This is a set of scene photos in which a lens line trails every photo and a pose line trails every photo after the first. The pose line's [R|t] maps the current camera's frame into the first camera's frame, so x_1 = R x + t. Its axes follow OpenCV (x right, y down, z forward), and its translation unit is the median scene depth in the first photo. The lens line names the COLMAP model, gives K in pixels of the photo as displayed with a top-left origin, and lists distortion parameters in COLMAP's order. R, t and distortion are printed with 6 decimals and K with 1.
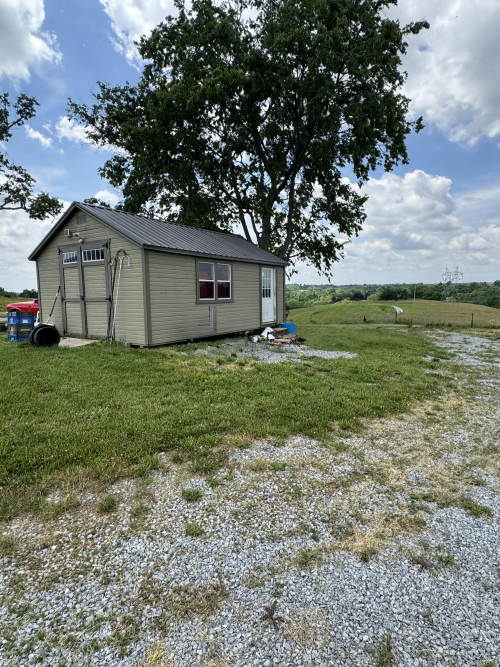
lens RADIAL K [[365.1, 0, 250.0], [0, 365.1, 333.5], [0, 0, 1]] dist [-0.002228, -0.000366]
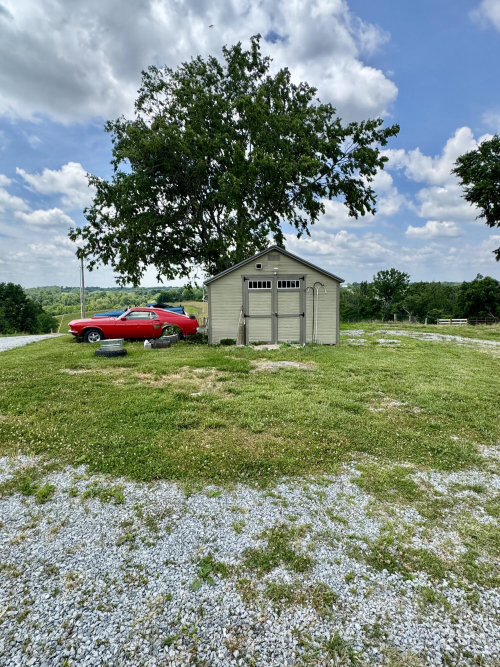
lens RADIAL K [[365.1, 0, 250.0], [0, 365.1, 333.5], [0, 0, 1]] dist [-0.002228, -0.000366]
pose [[0.796840, -0.068432, 0.600303, -1.380791], [0.071419, 0.997268, 0.018883, -0.059501], [-0.599955, 0.027826, 0.799550, -0.042314]]
